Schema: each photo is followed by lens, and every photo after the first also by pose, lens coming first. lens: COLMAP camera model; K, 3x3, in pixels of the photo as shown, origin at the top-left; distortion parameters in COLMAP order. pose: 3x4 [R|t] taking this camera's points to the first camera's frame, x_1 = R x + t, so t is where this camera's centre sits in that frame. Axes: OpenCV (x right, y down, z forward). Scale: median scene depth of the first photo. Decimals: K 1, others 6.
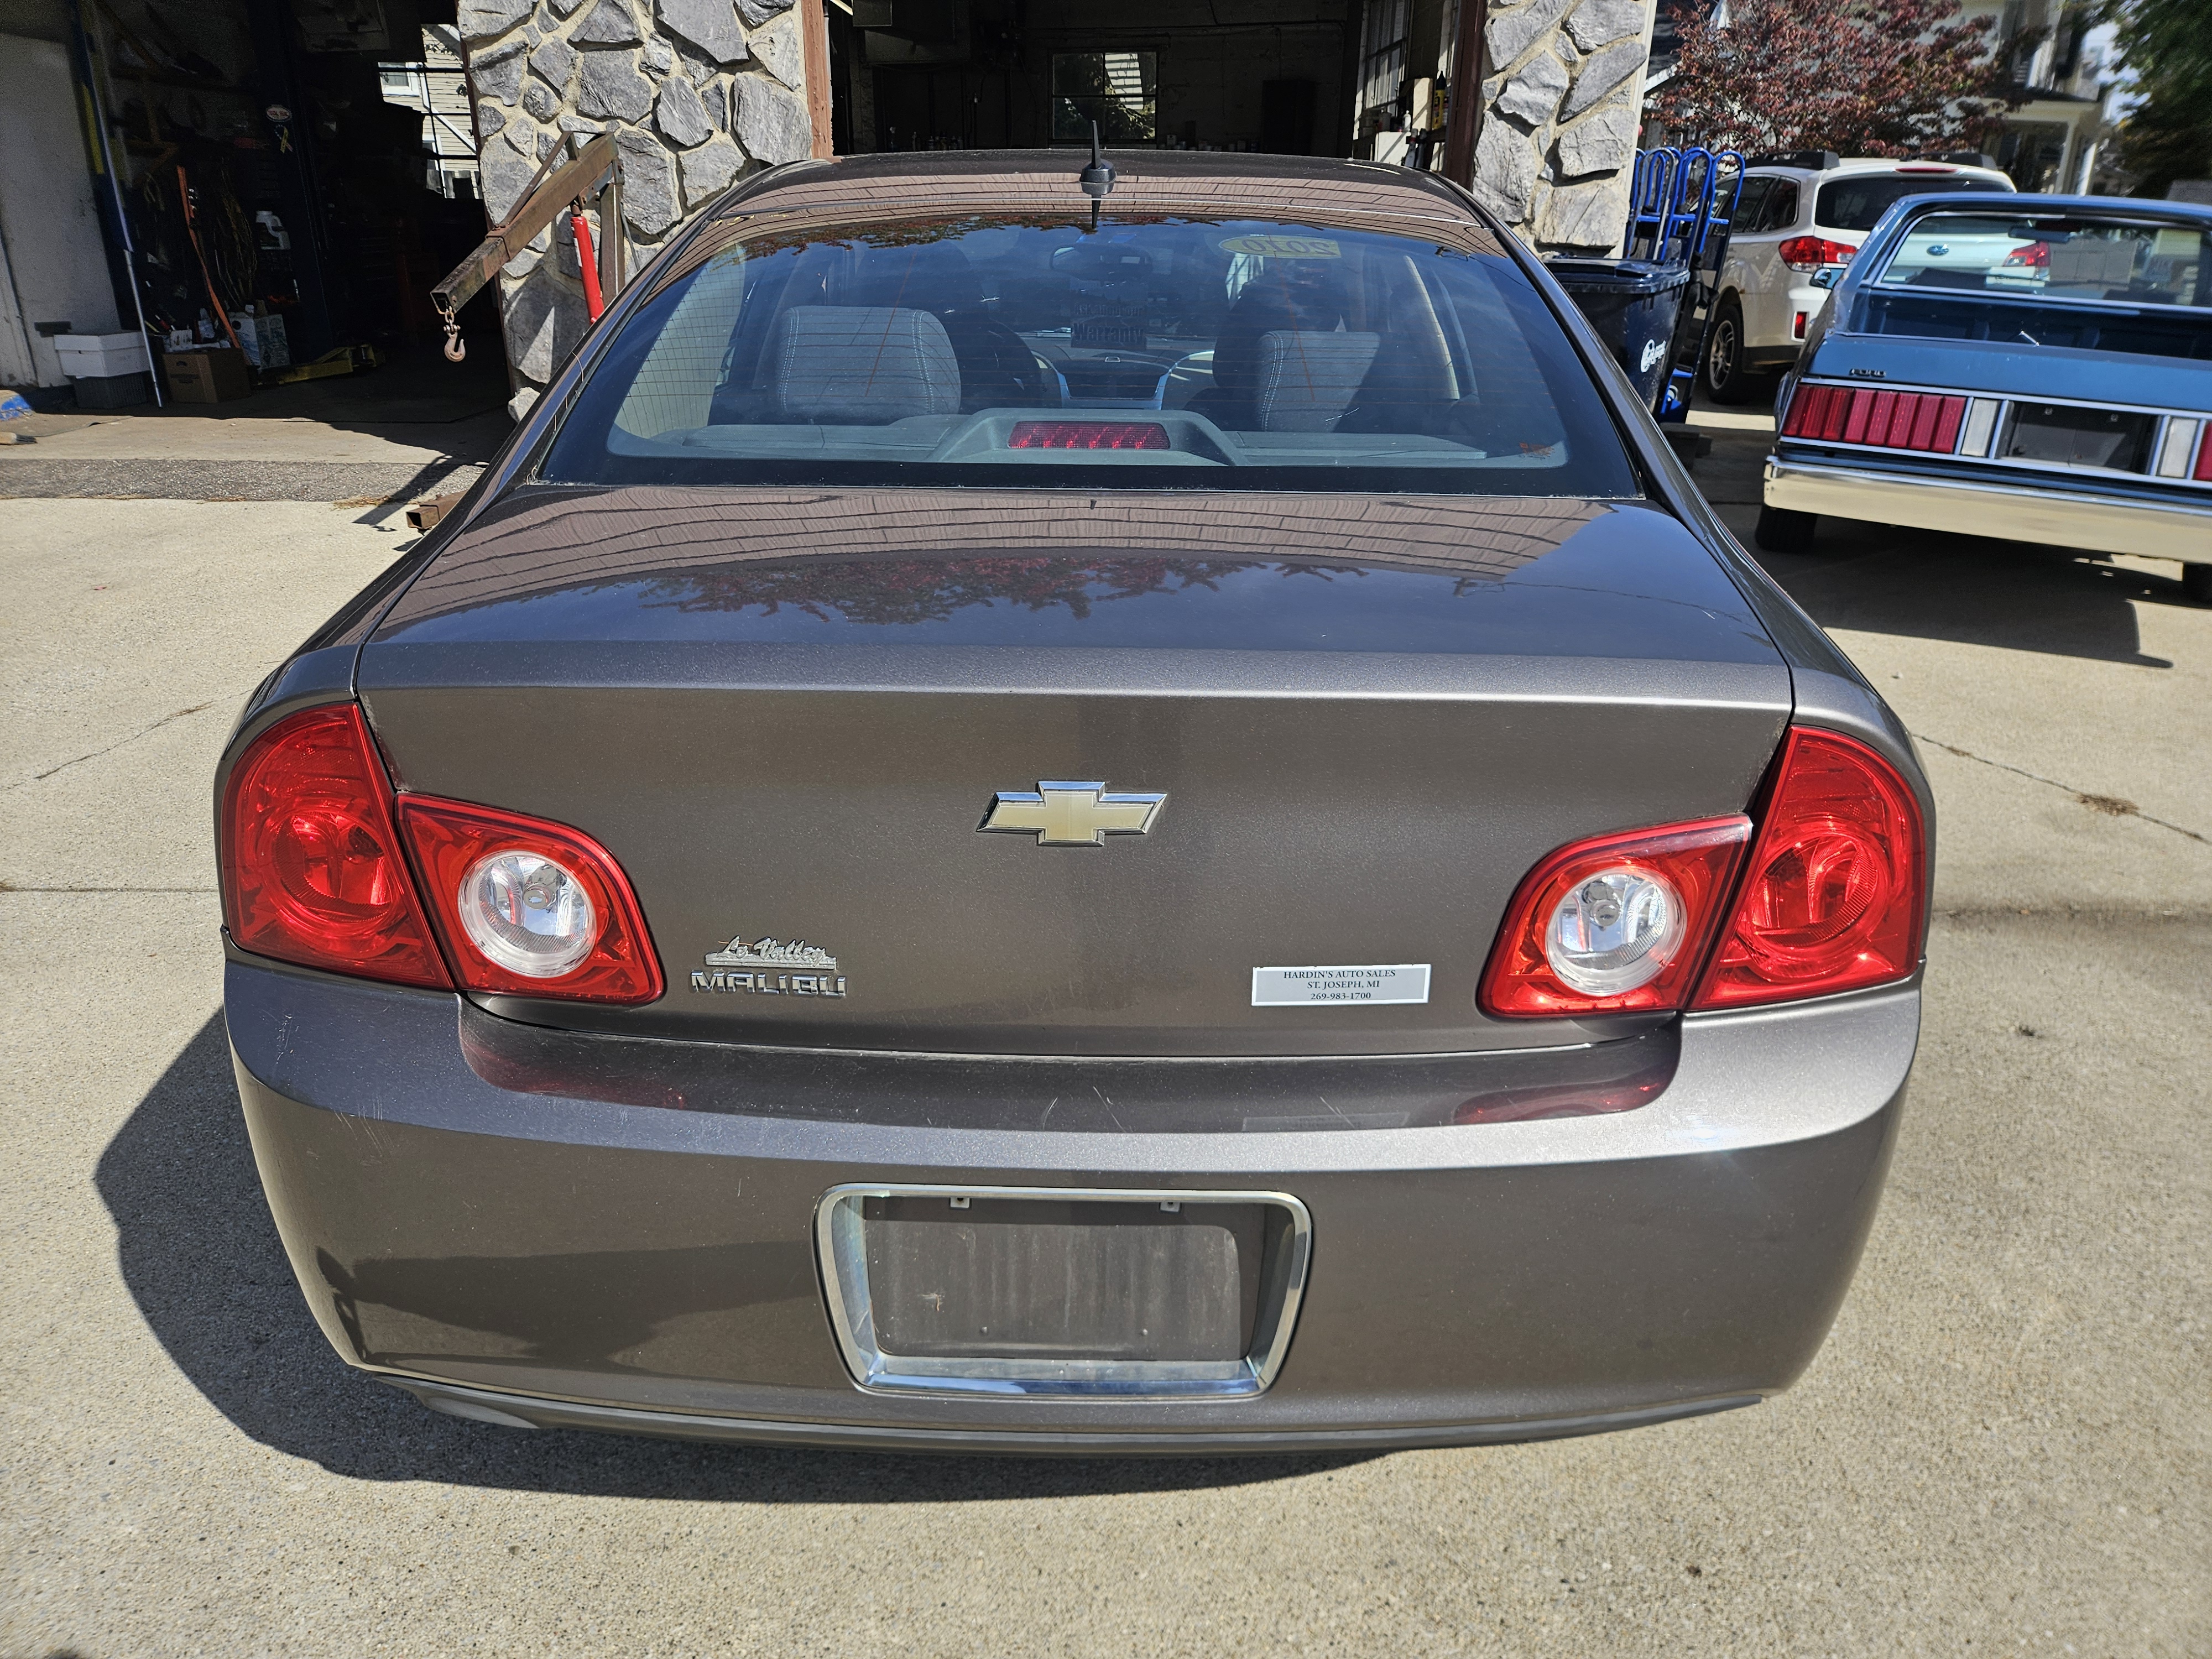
lens RADIAL K [[1488.3, 0, 1106.0], [0, 1488.3, 829.5], [0, 0, 1]] dist [0.046175, -0.032574]
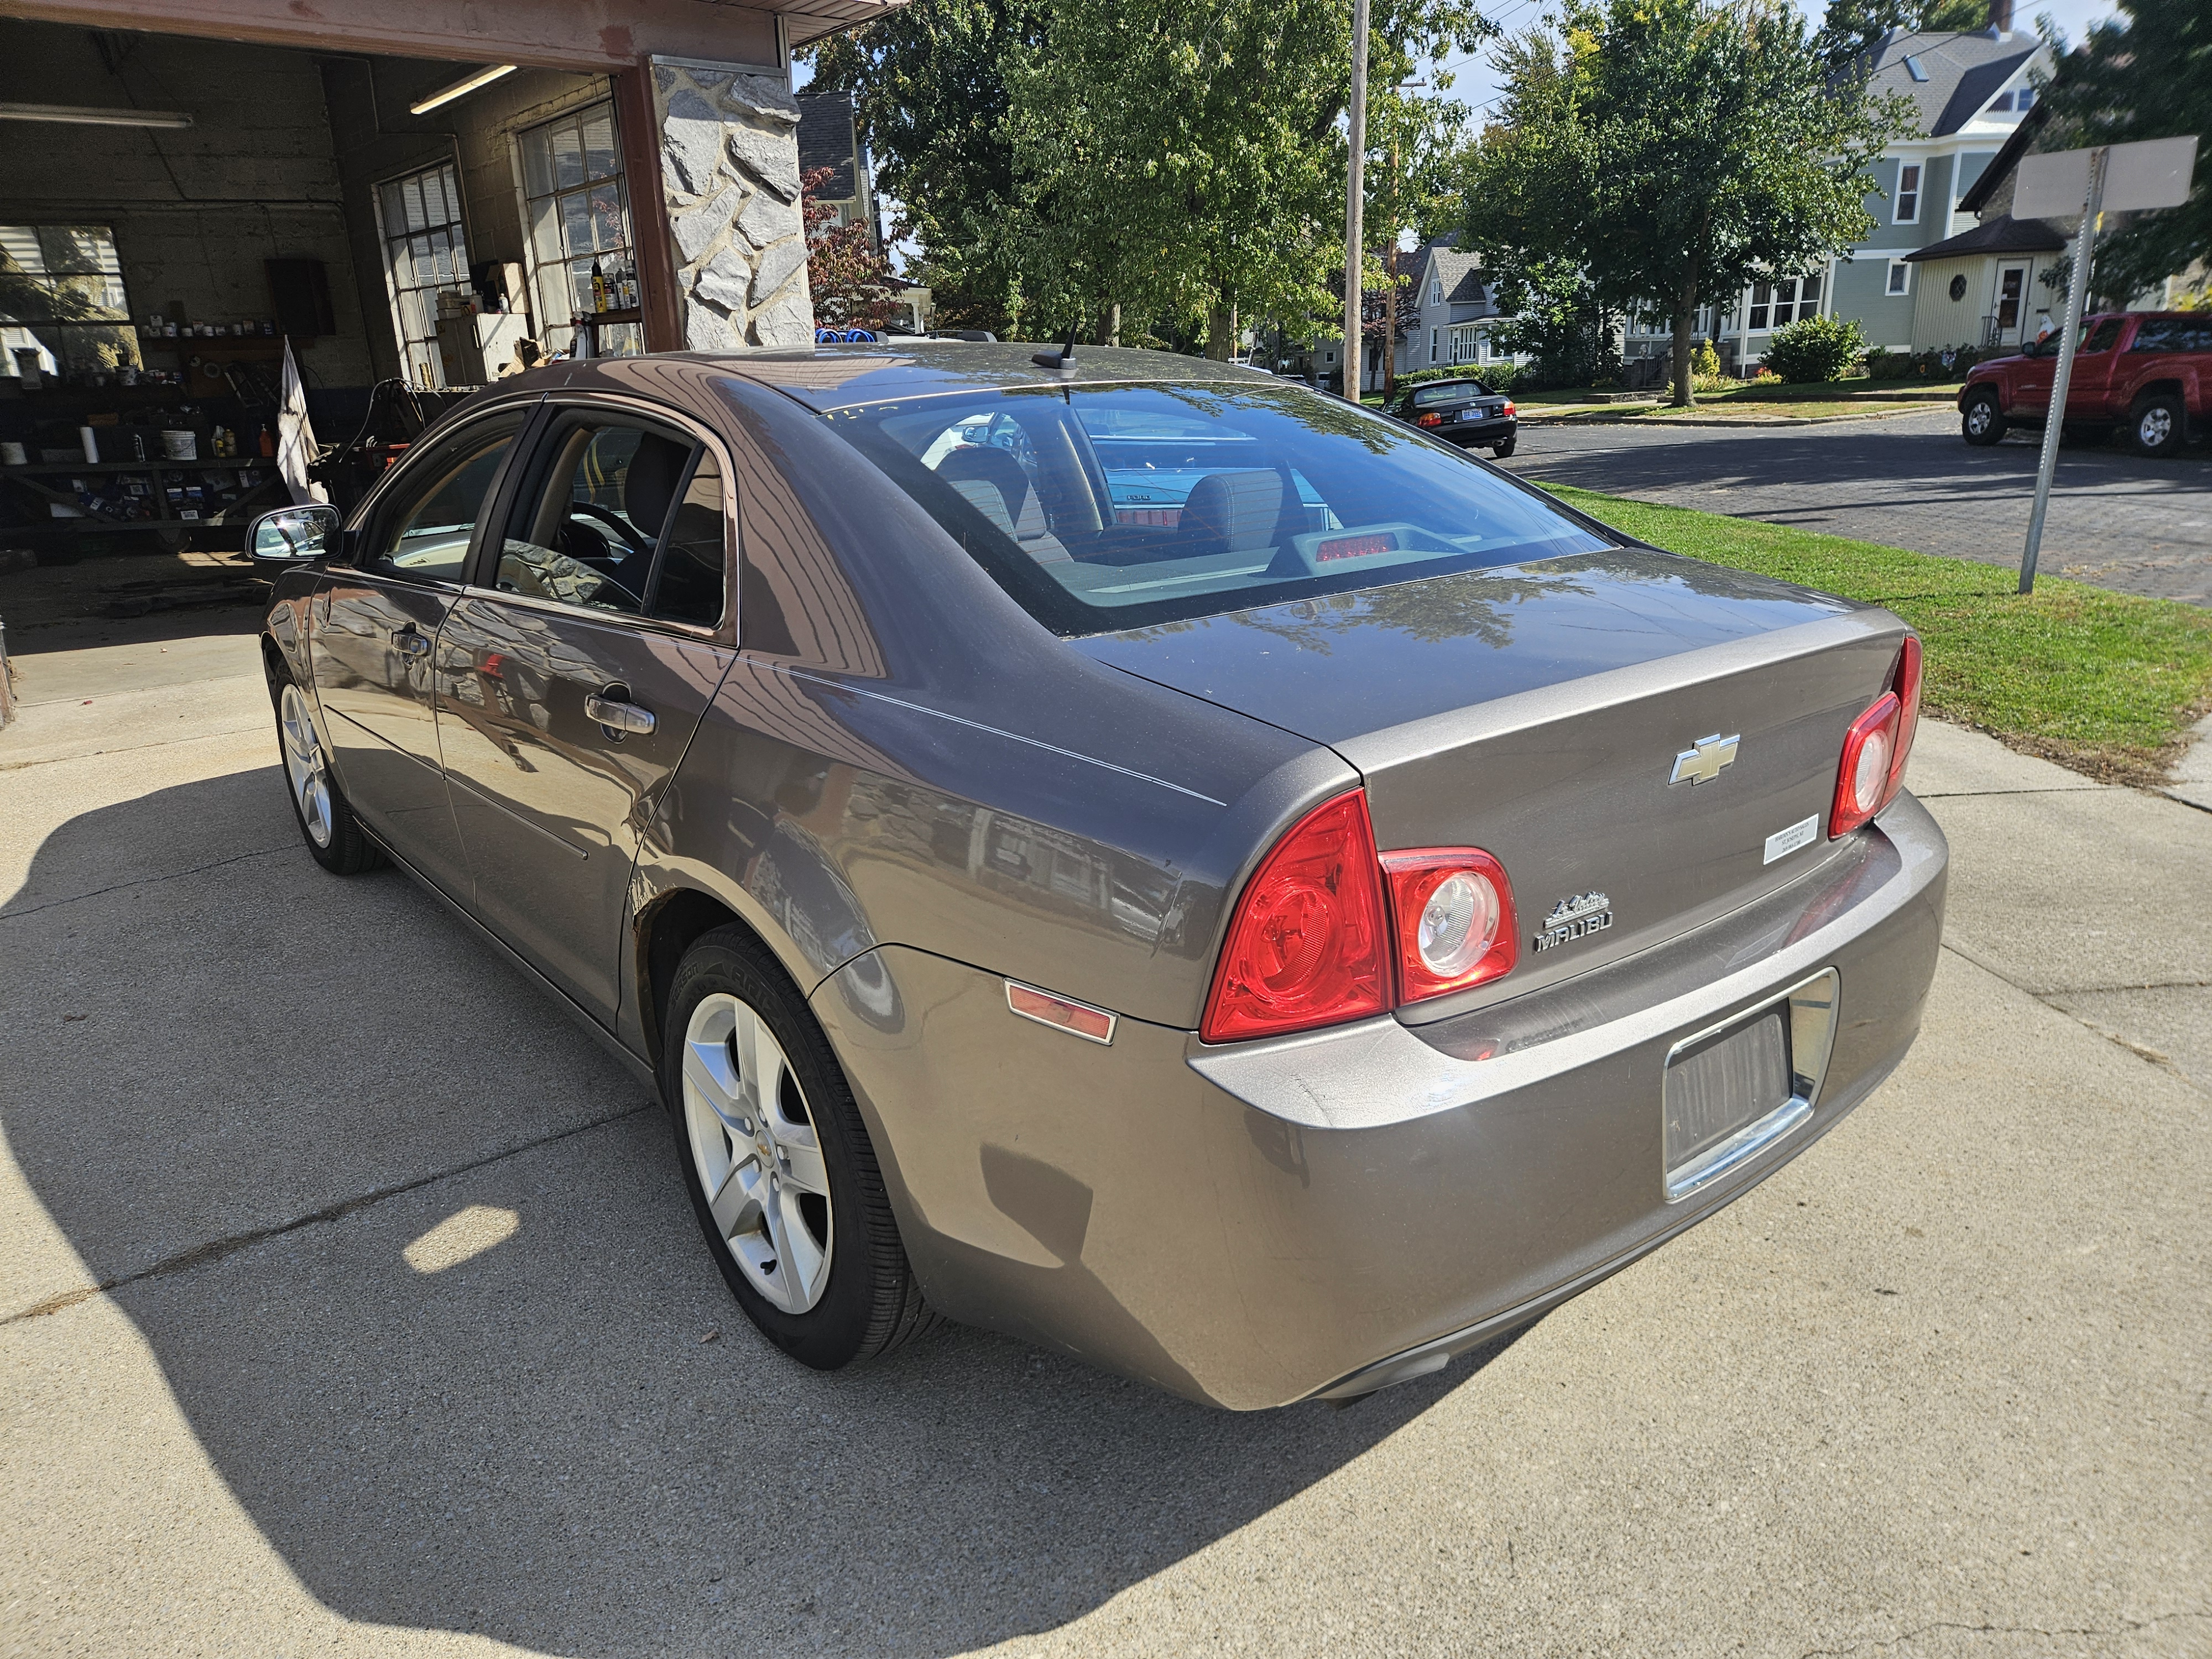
lens RADIAL K [[1488.3, 0, 1106.0], [0, 1488.3, 829.5], [0, 0, 1]] dist [0.046175, -0.032574]
pose [[0.773037, -0.215315, 0.596701, -0.242180], [0.273866, 0.961736, -0.007764, -0.016733], [-0.572198, 0.169418, 0.802426, 0.022567]]
